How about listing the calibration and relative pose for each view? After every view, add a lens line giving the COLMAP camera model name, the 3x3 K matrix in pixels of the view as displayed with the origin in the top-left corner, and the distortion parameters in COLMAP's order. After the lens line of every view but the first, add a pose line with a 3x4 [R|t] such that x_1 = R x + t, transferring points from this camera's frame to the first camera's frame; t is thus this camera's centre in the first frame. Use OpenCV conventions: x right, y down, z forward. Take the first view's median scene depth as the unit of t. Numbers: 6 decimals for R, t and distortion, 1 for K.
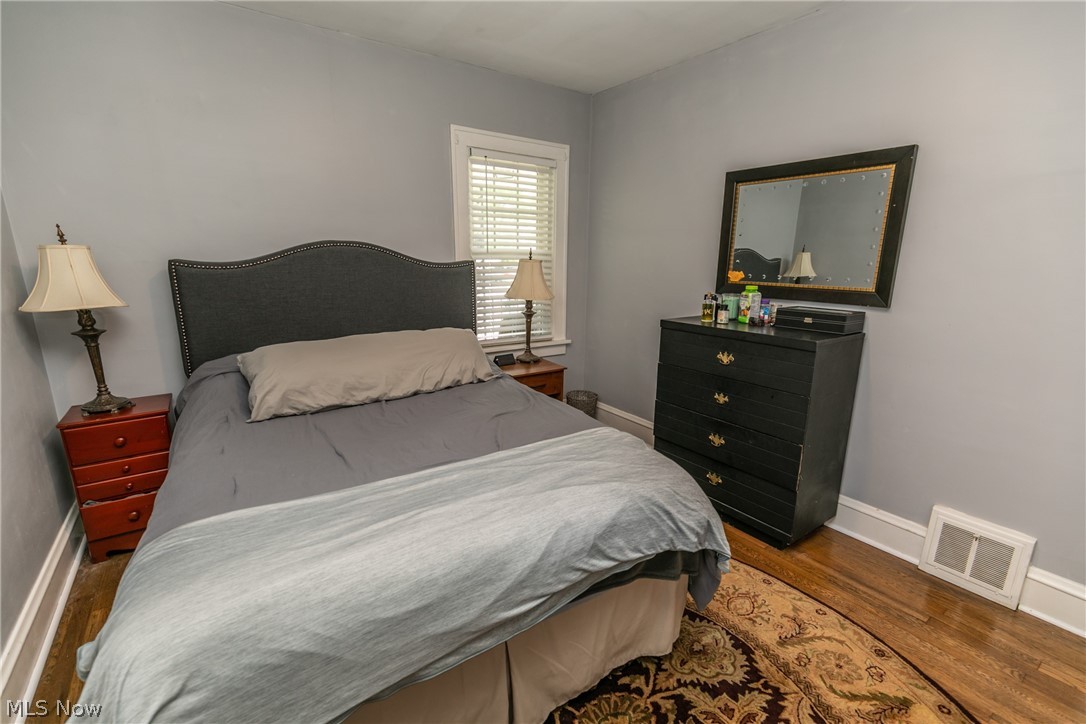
lens RADIAL K [[482.8, 0, 542.7], [0, 482.8, 364.6], [0, 0, 1]] dist [0.005126, -0.001839]
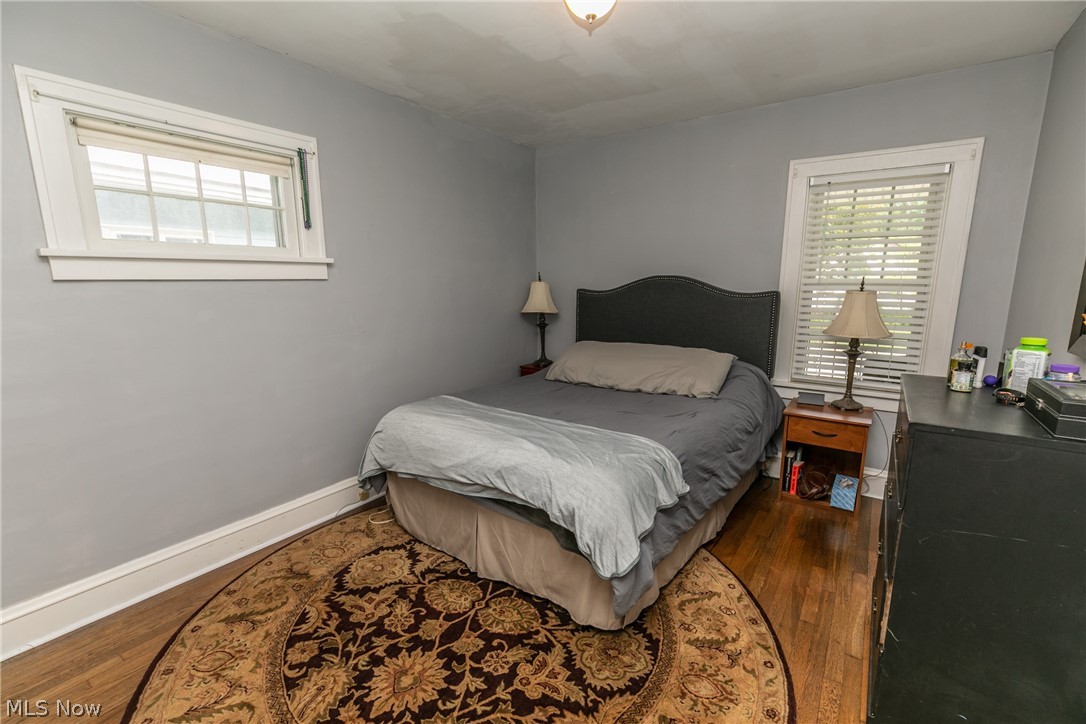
lens RADIAL K [[482.8, 0, 545.1], [0, 482.8, 367.0], [0, 0, 1]] dist [0.005126, -0.001839]
pose [[0.349019, 0.154234, -0.924336, 1.172778], [-0.204623, 0.975105, 0.085442, -0.088114], [0.914503, 0.159319, 0.371890, 0.378932]]
